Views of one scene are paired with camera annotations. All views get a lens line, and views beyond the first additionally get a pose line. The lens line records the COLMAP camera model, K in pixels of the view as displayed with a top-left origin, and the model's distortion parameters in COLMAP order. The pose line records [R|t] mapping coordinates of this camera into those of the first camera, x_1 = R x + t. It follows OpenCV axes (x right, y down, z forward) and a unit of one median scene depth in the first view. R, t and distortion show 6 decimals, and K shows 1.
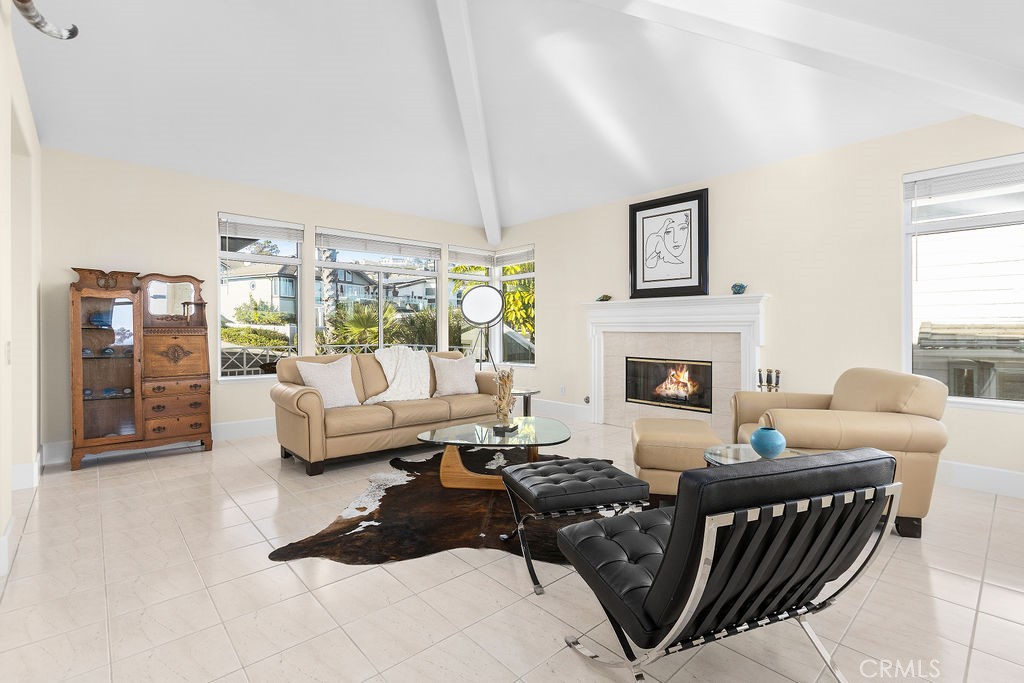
lens RADIAL K [[465.7, 0, 517.0], [0, 465.7, 330.9], [0, 0, 1]] dist [-0.025776, 0.000240]
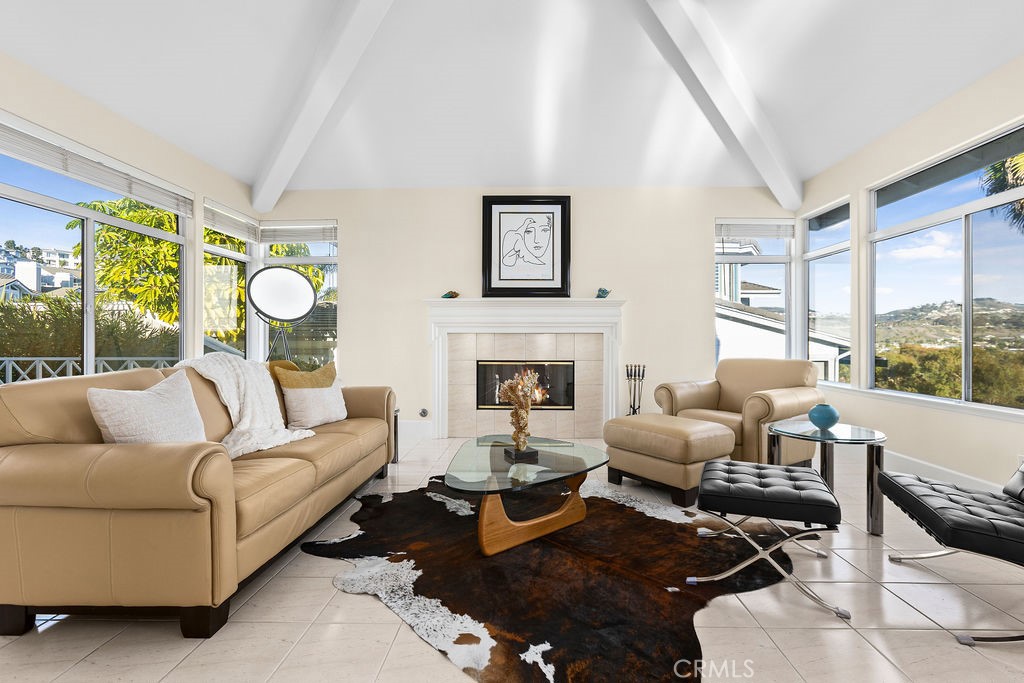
lens RADIAL K [[462.6, 0, 512.0], [0, 462.6, 341.5], [0, 0, 1]] dist [-0.035823, 0.019712]
pose [[0.694418, -0.005049, 0.719554, -0.418297], [0.003881, 0.999987, 0.003272, 0.017844], [-0.719562, 0.000520, 0.694429, 0.355069]]
